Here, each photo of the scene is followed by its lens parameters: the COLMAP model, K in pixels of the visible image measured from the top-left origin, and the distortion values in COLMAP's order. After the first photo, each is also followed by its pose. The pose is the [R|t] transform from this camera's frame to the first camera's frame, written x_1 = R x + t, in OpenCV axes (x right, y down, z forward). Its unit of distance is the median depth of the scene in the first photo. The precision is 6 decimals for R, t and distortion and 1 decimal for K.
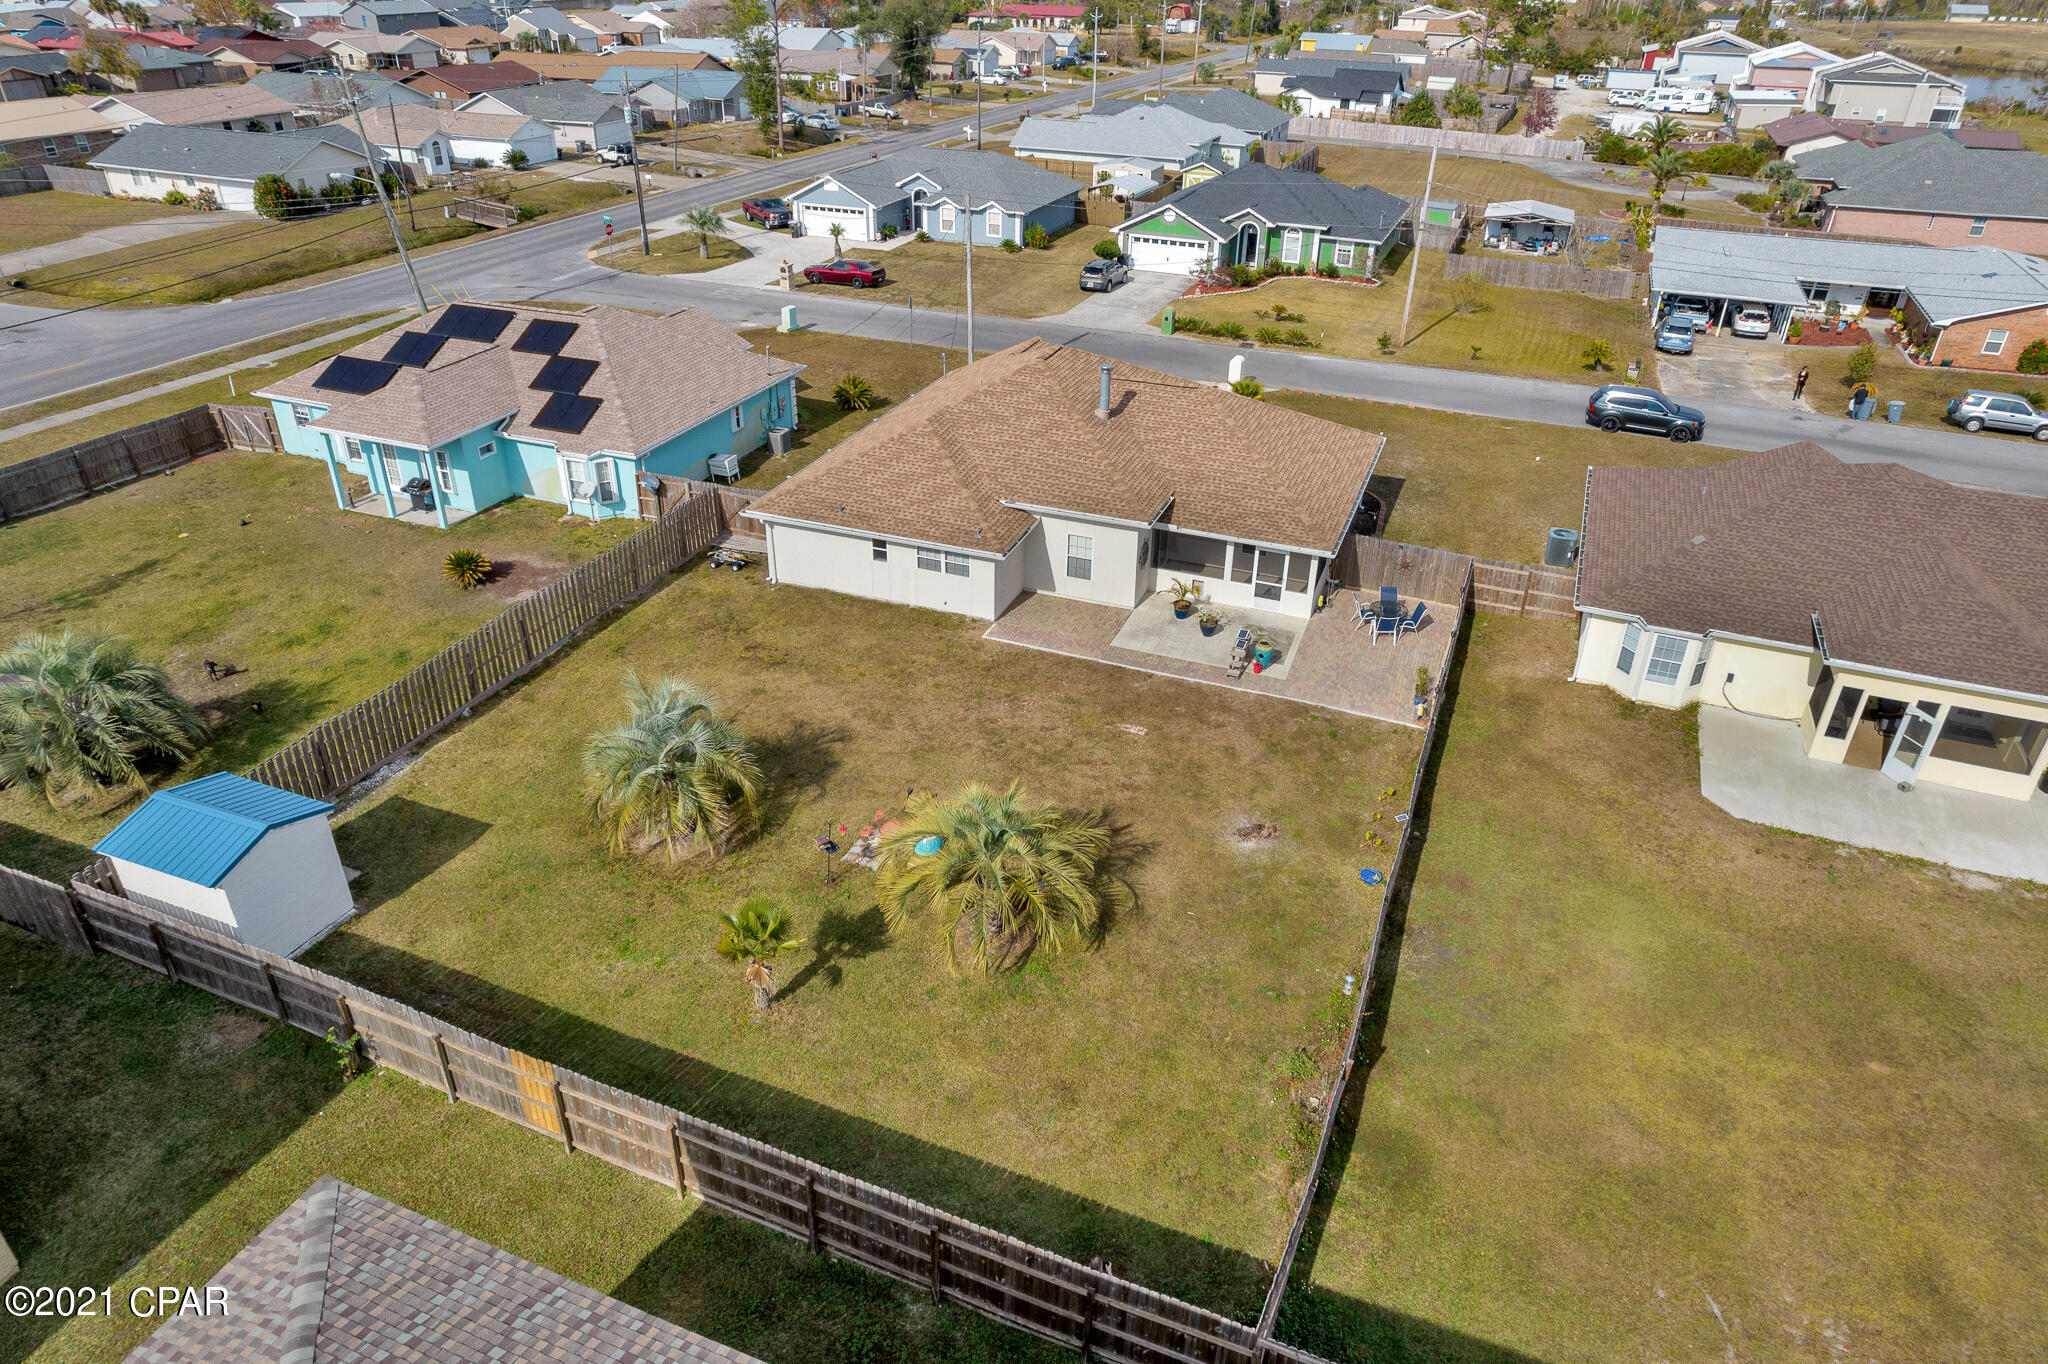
lens RADIAL K [[1320.6, 0, 1024.0], [0, 1320.6, 682.0], [0, 0, 1]] dist [-0.067428, 0.062386]
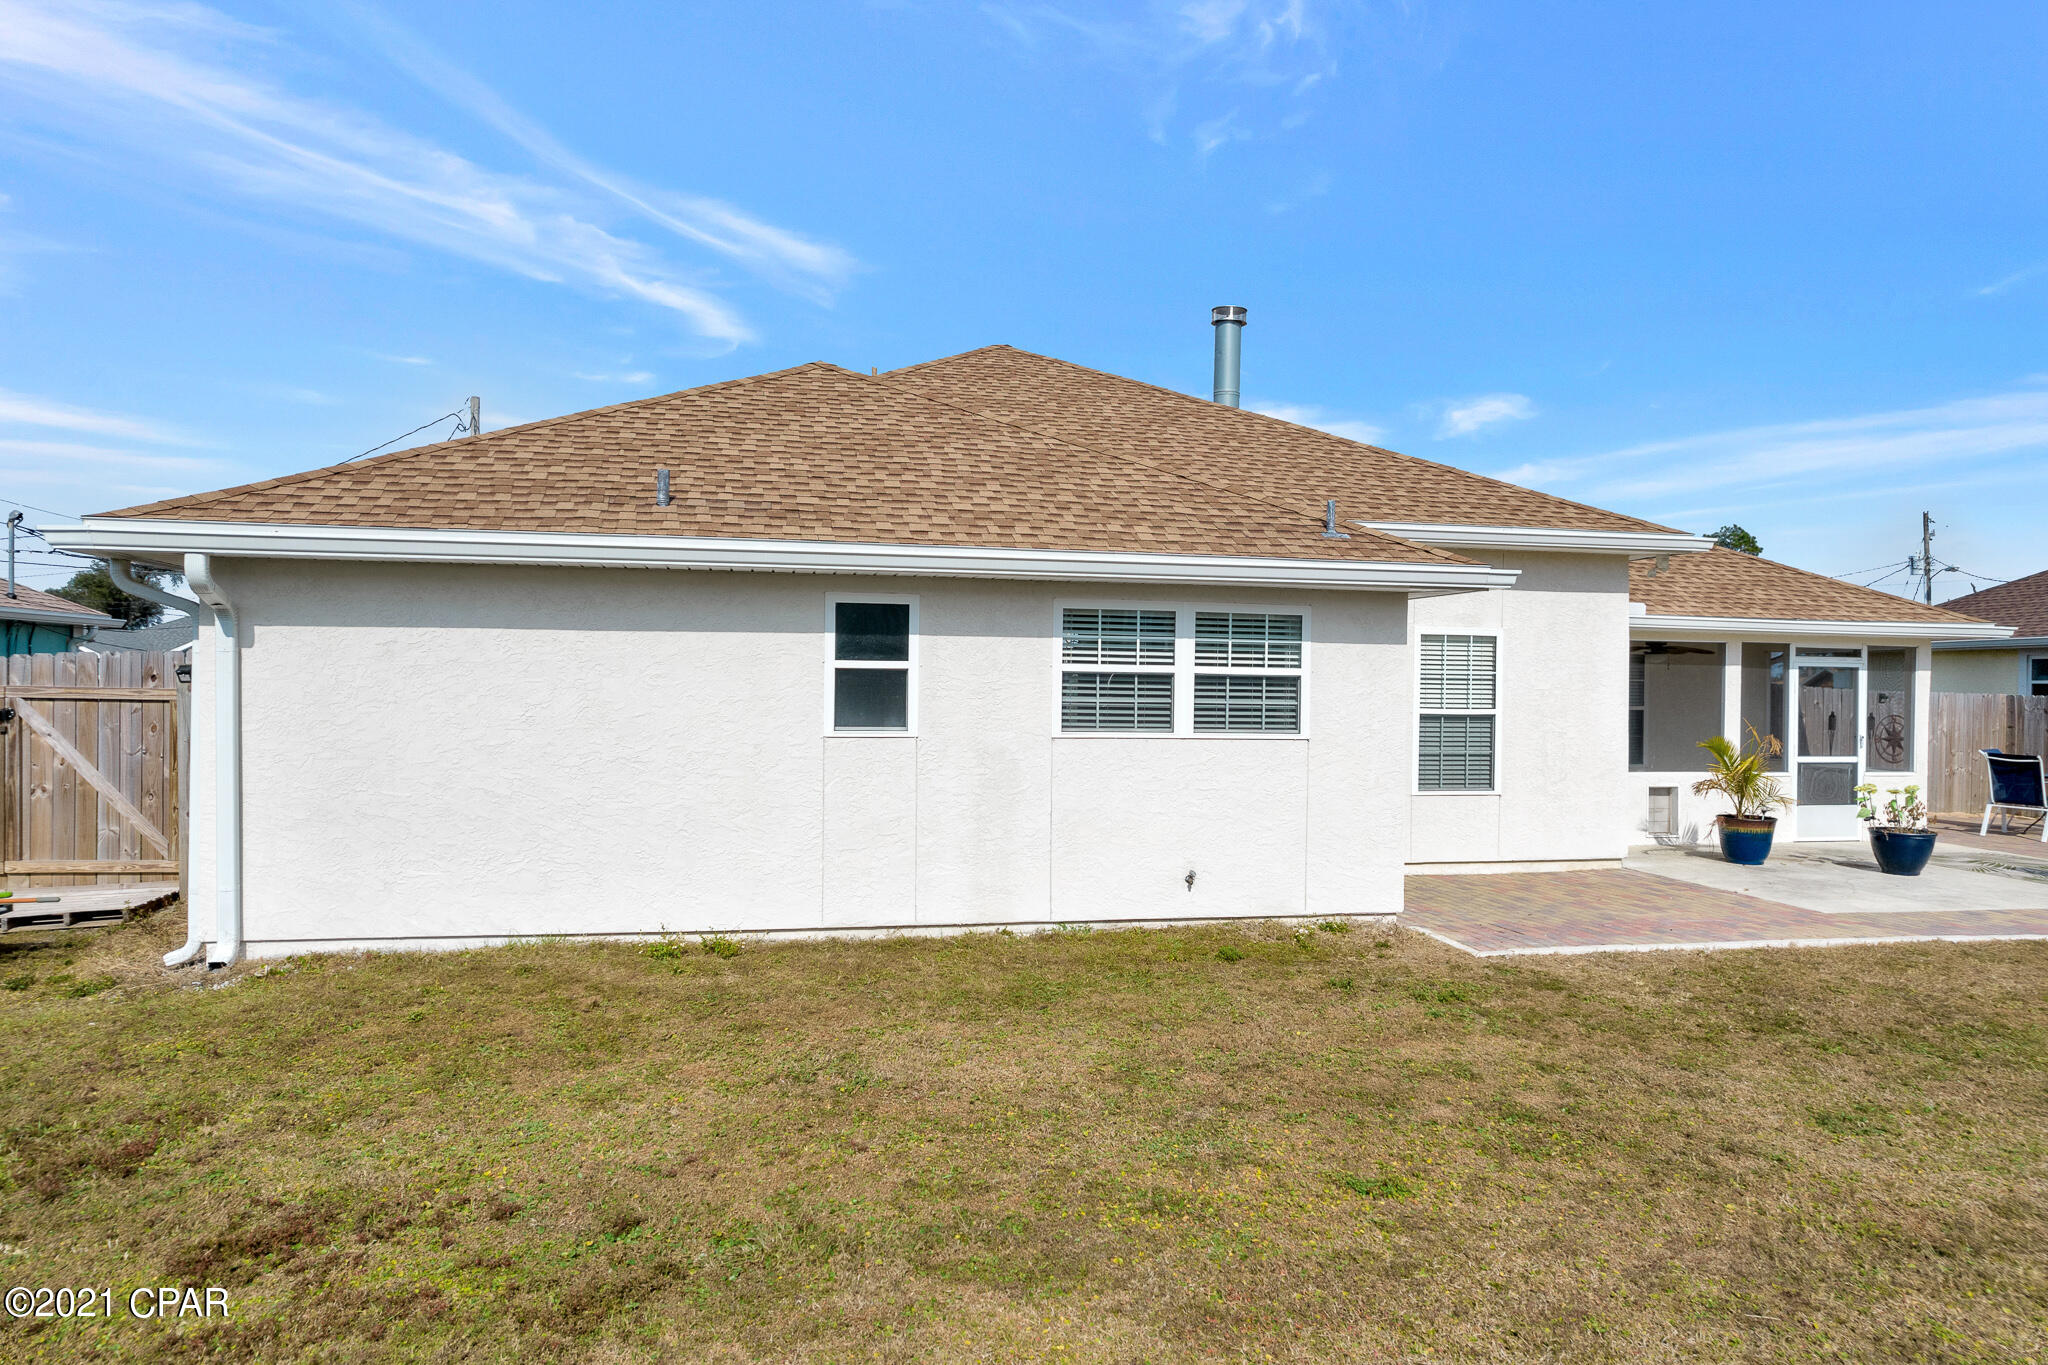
lens RADIAL K [[1320.6, 0, 1024.0], [0, 1320.6, 682.5], [0, 0, 1]] dist [-0.067428, 0.062386]
pose [[0.837817, -0.003536, 0.545940, -0.203555], [0.276188, 0.865328, -0.418243, -0.003332], [-0.470939, 0.501193, 0.725963, 0.837661]]
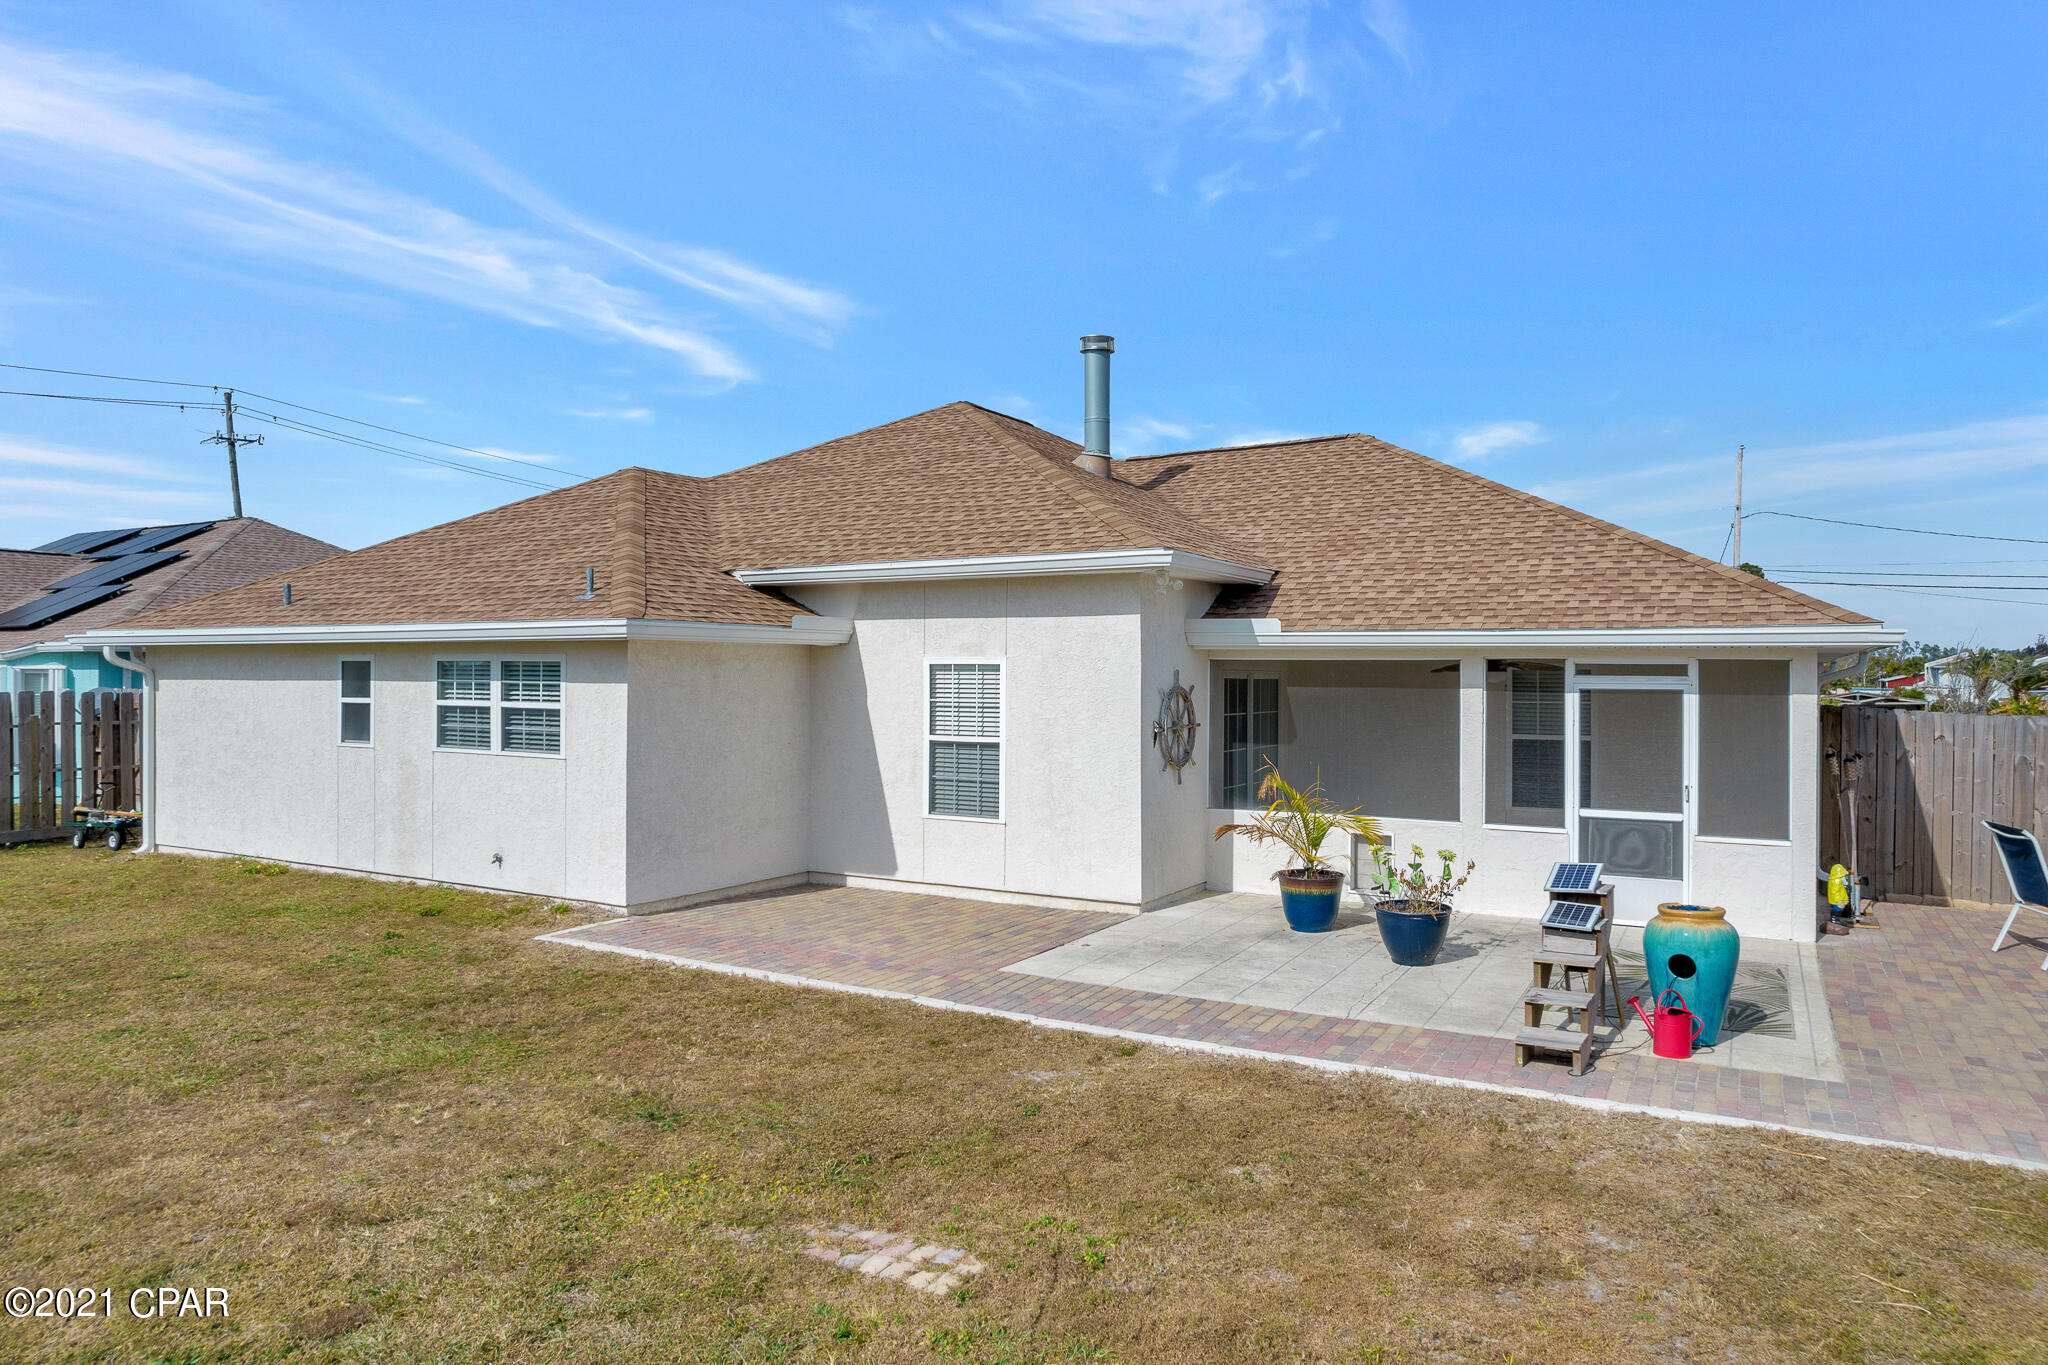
lens RADIAL K [[1320.6, 0, 1024.0], [0, 1320.6, 682.5], [0, 0, 1]] dist [-0.067428, 0.062386]
pose [[0.988544, -0.008073, -0.150719, 0.103752], [-0.068476, 0.865900, -0.495508, 0.044484], [0.134508, 0.500152, 0.855427, 0.744026]]
